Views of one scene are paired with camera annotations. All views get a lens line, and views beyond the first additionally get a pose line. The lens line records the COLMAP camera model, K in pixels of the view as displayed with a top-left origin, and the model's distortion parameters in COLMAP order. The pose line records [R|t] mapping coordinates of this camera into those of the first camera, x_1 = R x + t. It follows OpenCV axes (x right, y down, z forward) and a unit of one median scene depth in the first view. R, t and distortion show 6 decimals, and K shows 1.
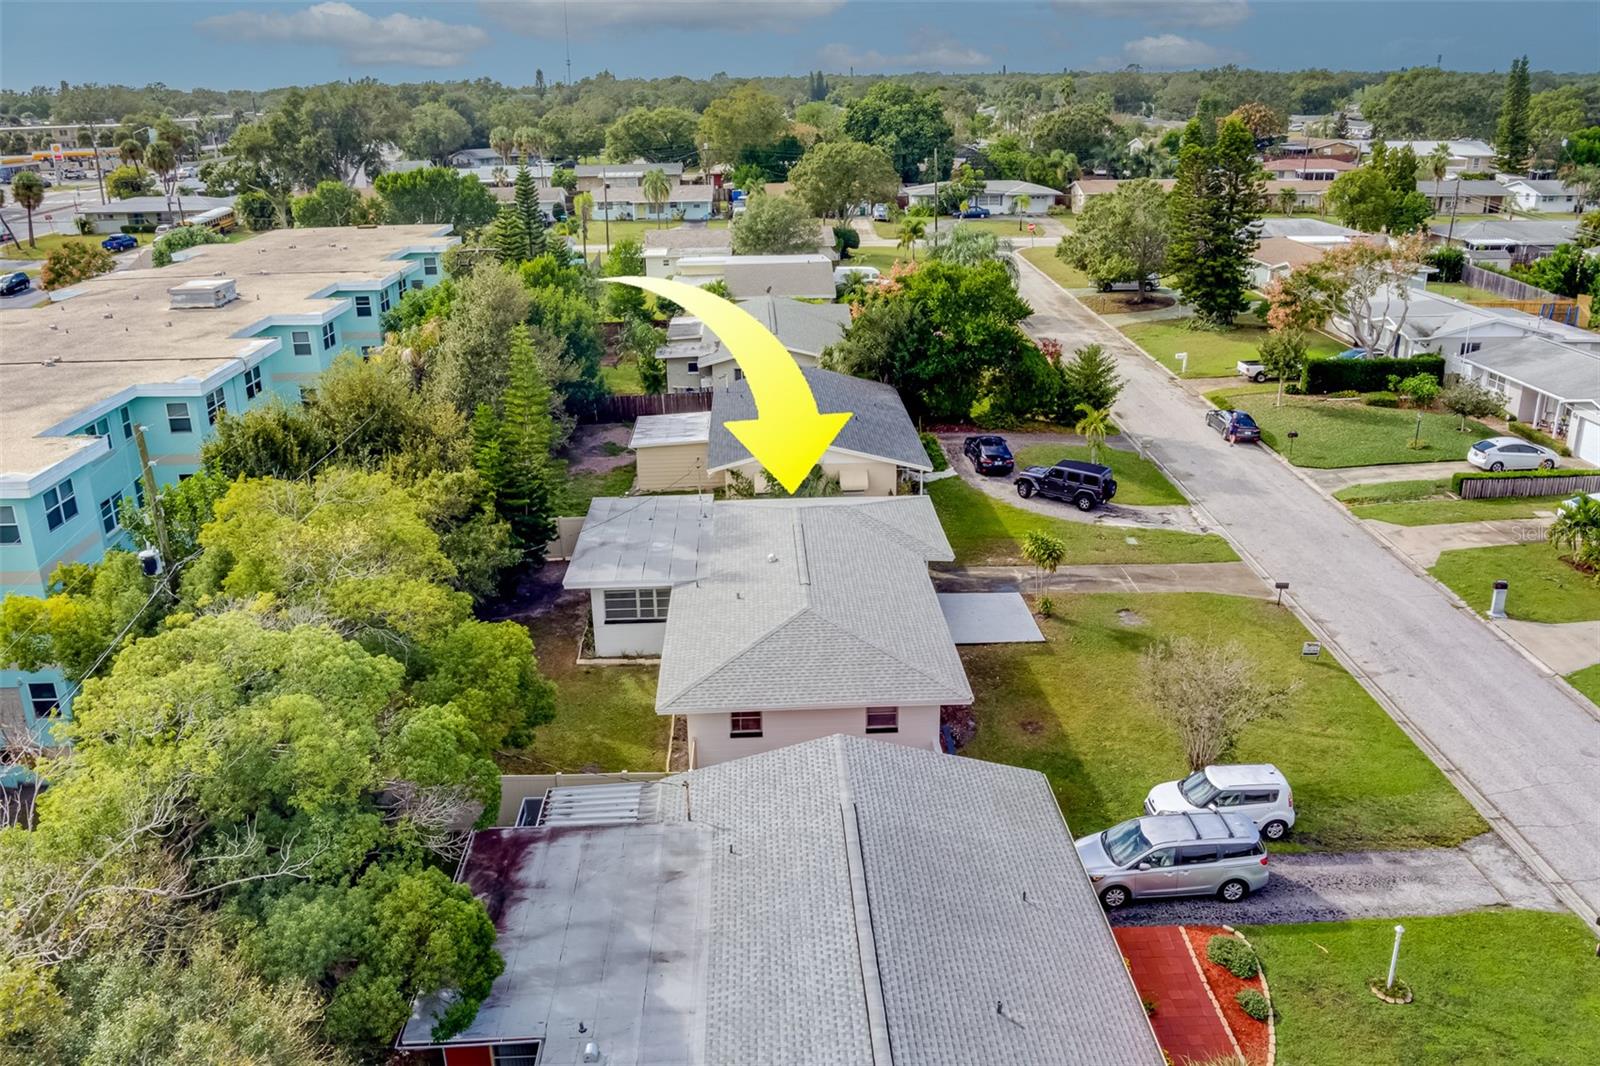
lens RADIAL K [[1298.0, 0, 801.1], [0, 1298.0, 544.9], [0, 0, 1]] dist [-0.060696, 0.009478]
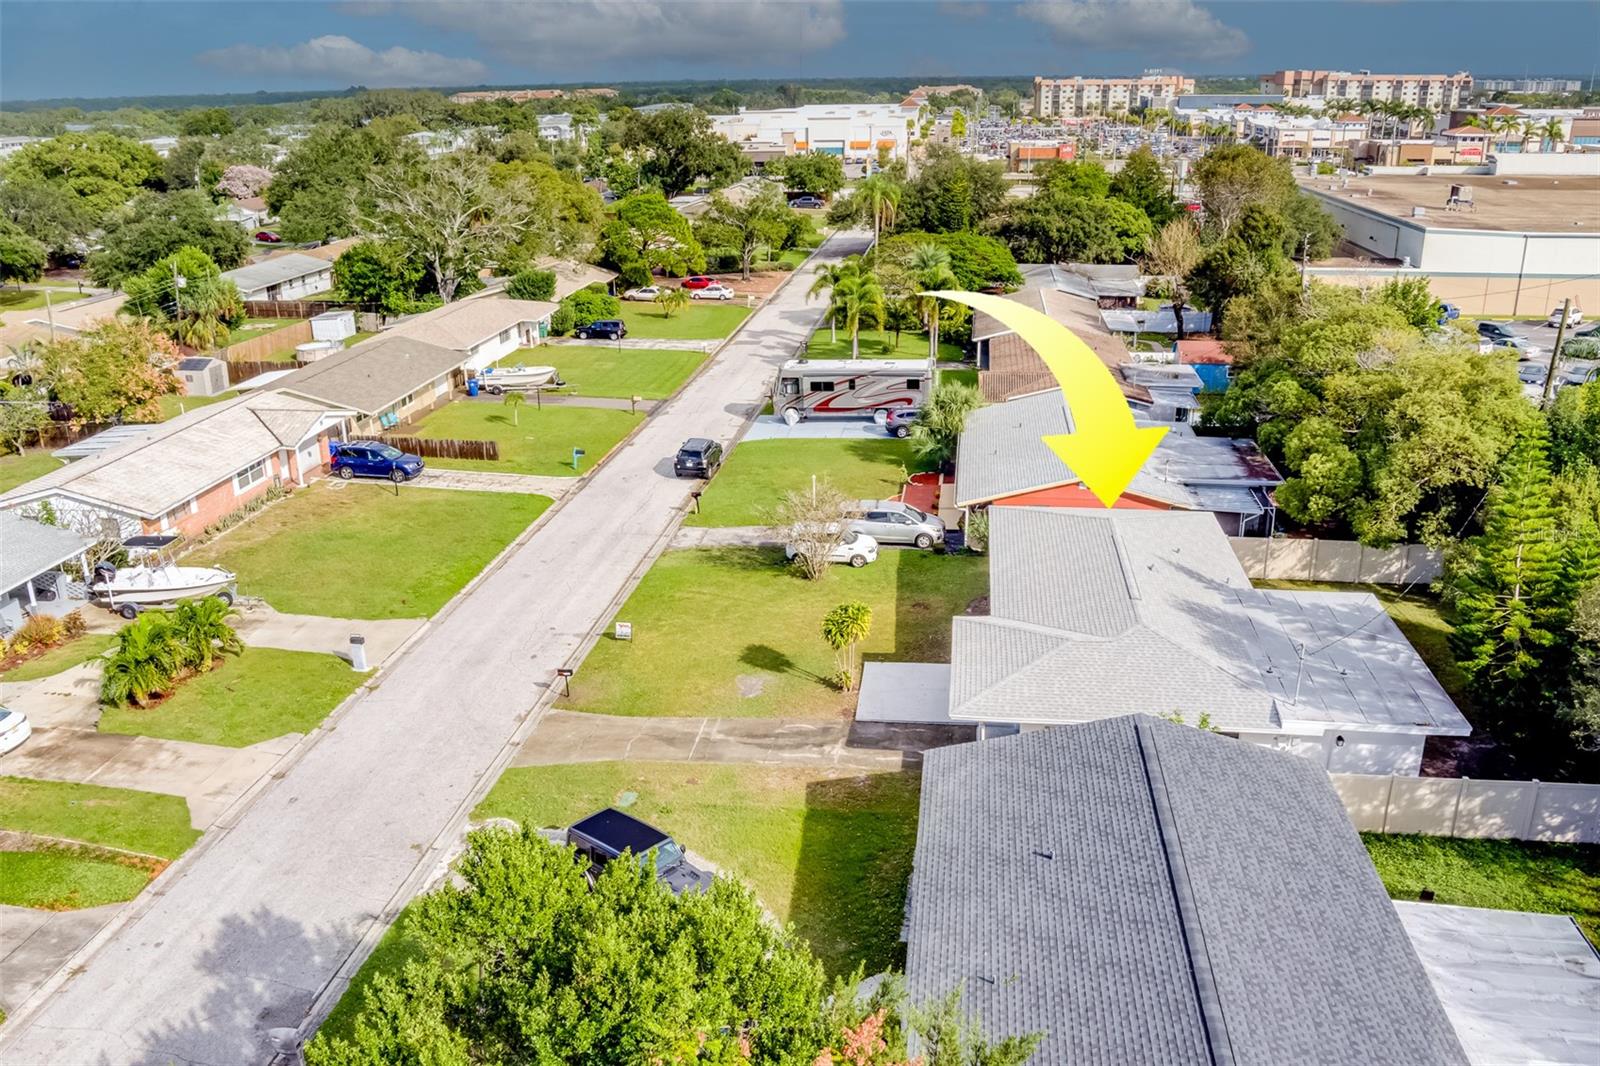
lens RADIAL K [[1298.0, 0, 801.1], [0, 1298.0, 544.9], [0, 0, 1]] dist [-0.060696, 0.009478]
pose [[-0.985083, -0.029108, 0.169600, 0.074224], [0.086655, 0.767590, 0.635057, -0.627384], [-0.148668, 0.640280, -0.753617, 1.711429]]
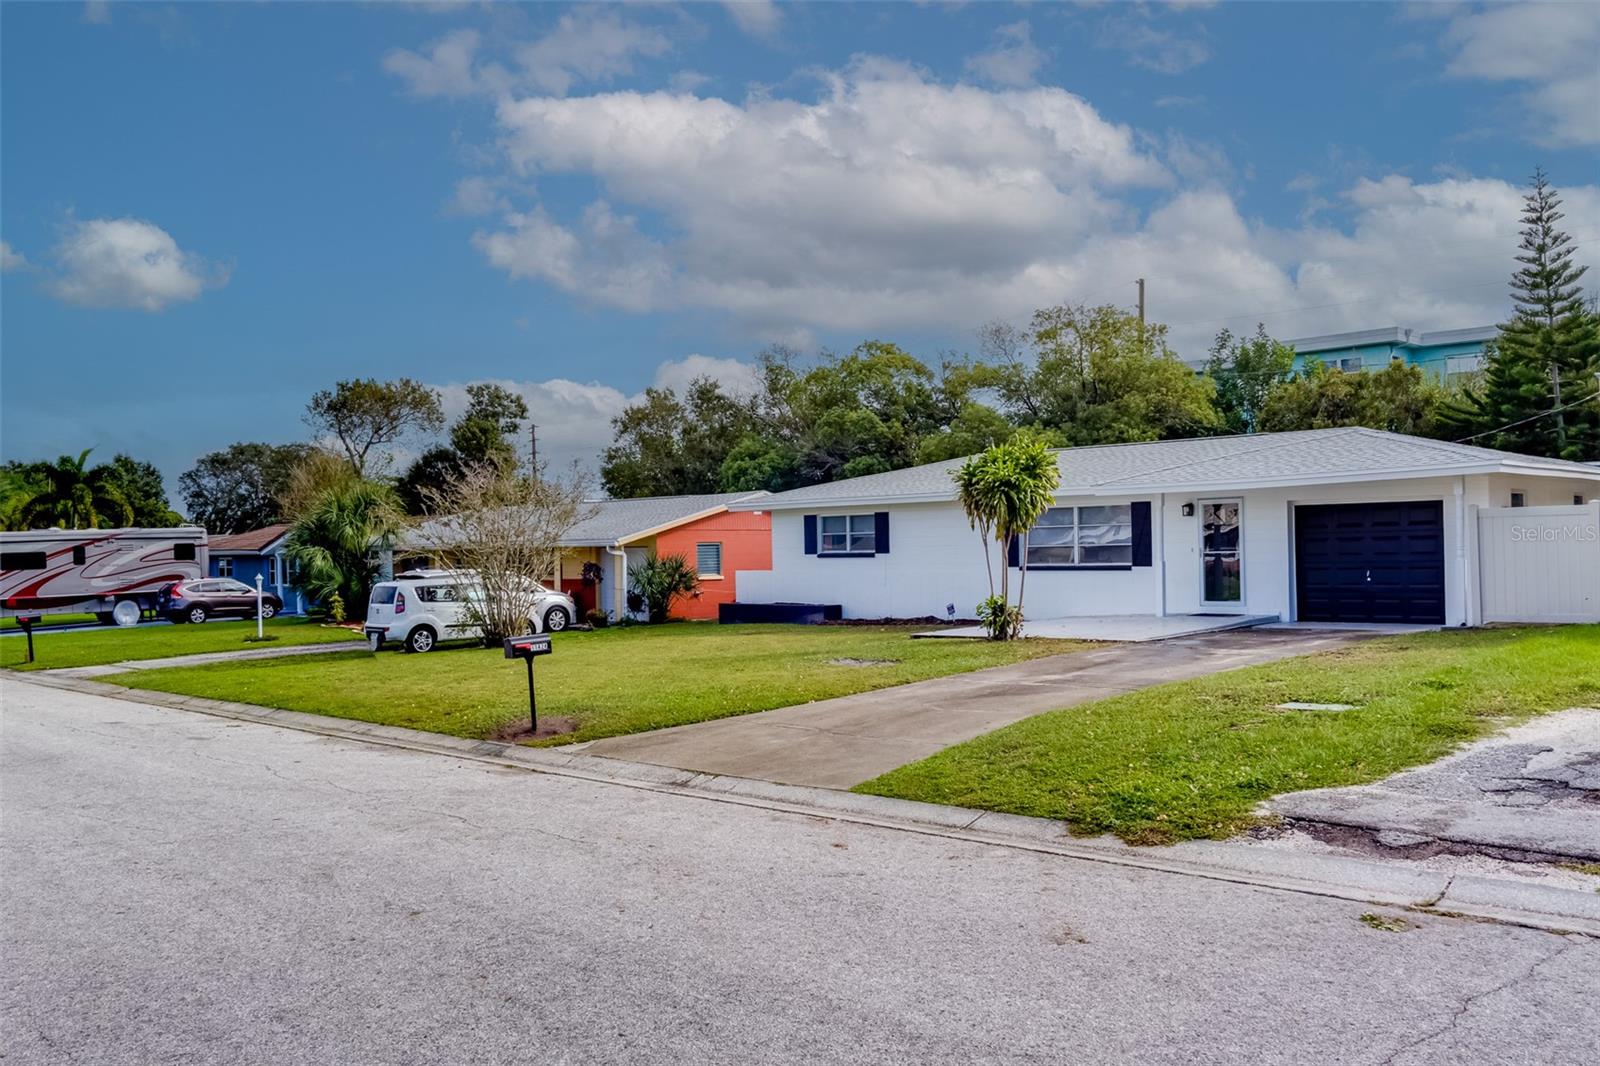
lens RADIAL K [[1298.0, 0, 801.1], [0, 1298.0, 544.9], [0, 0, 1]] dist [-0.060696, 0.009478]
pose [[-0.735984, 0.028688, -0.676391, 0.560324], [-0.203875, 0.943330, 0.261847, -0.080836], [0.645571, 0.330615, -0.688427, 1.320302]]
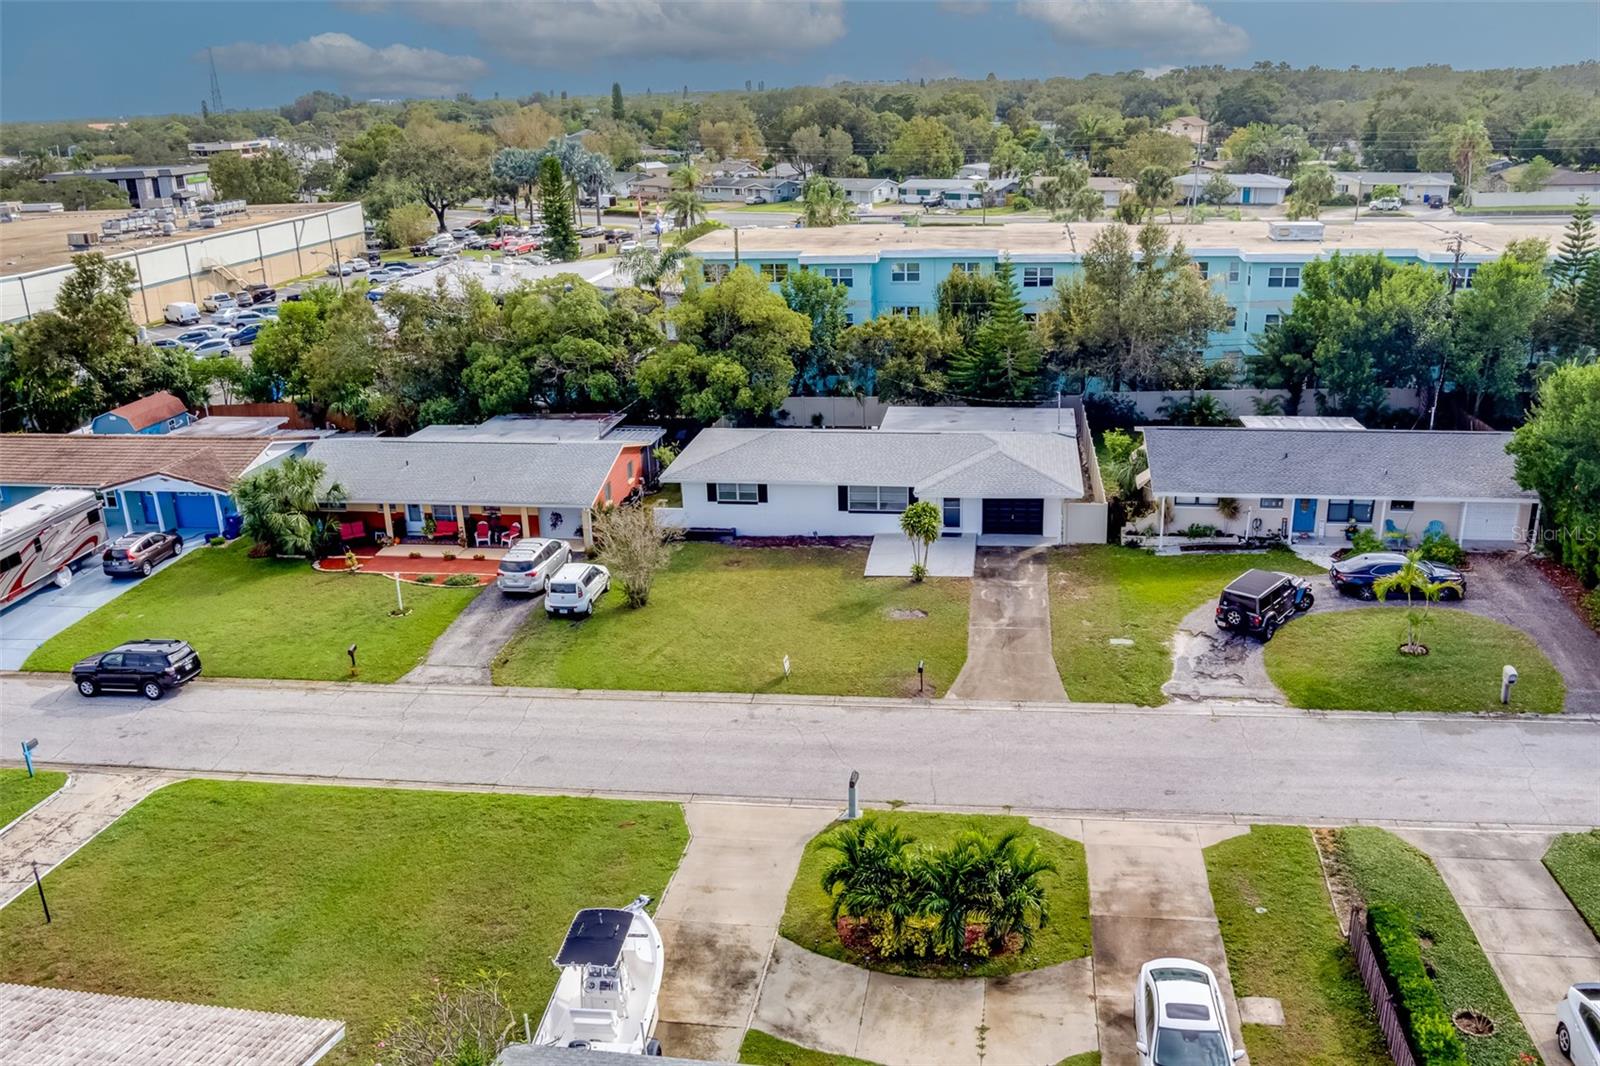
lens RADIAL K [[1298.0, 0, 801.1], [0, 1298.0, 544.9], [0, 0, 1]] dist [-0.060696, 0.009478]
pose [[-0.197399, 0.349802, -0.915791, 1.259069], [-0.304323, 0.866155, 0.396439, -0.393403], [0.931891, 0.356952, -0.064525, 1.027084]]
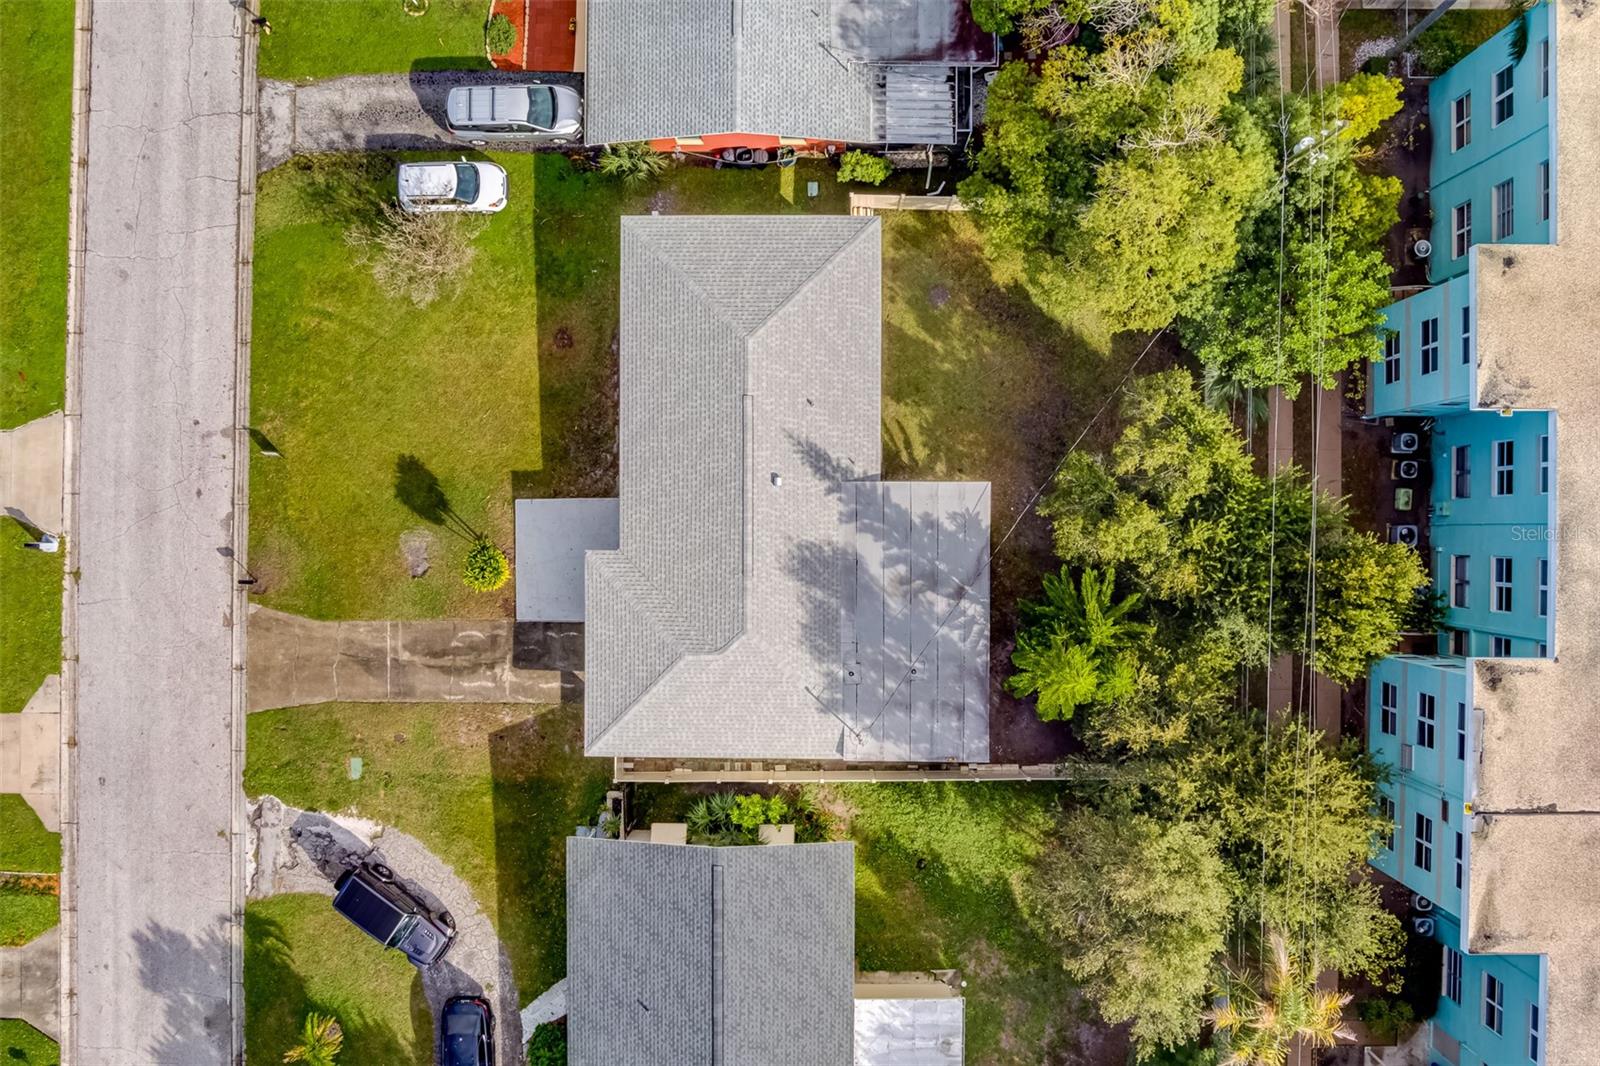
lens RADIAL K [[1298.0, 0, 801.1], [0, 1298.0, 544.9], [0, 0, 1]] dist [-0.060696, 0.009478]
pose [[-0.998371, -0.044275, 0.035984, -0.074843], [0.049169, -0.347745, 0.936299, -0.893677], [-0.028941, 0.936543, 0.349356, 0.681092]]
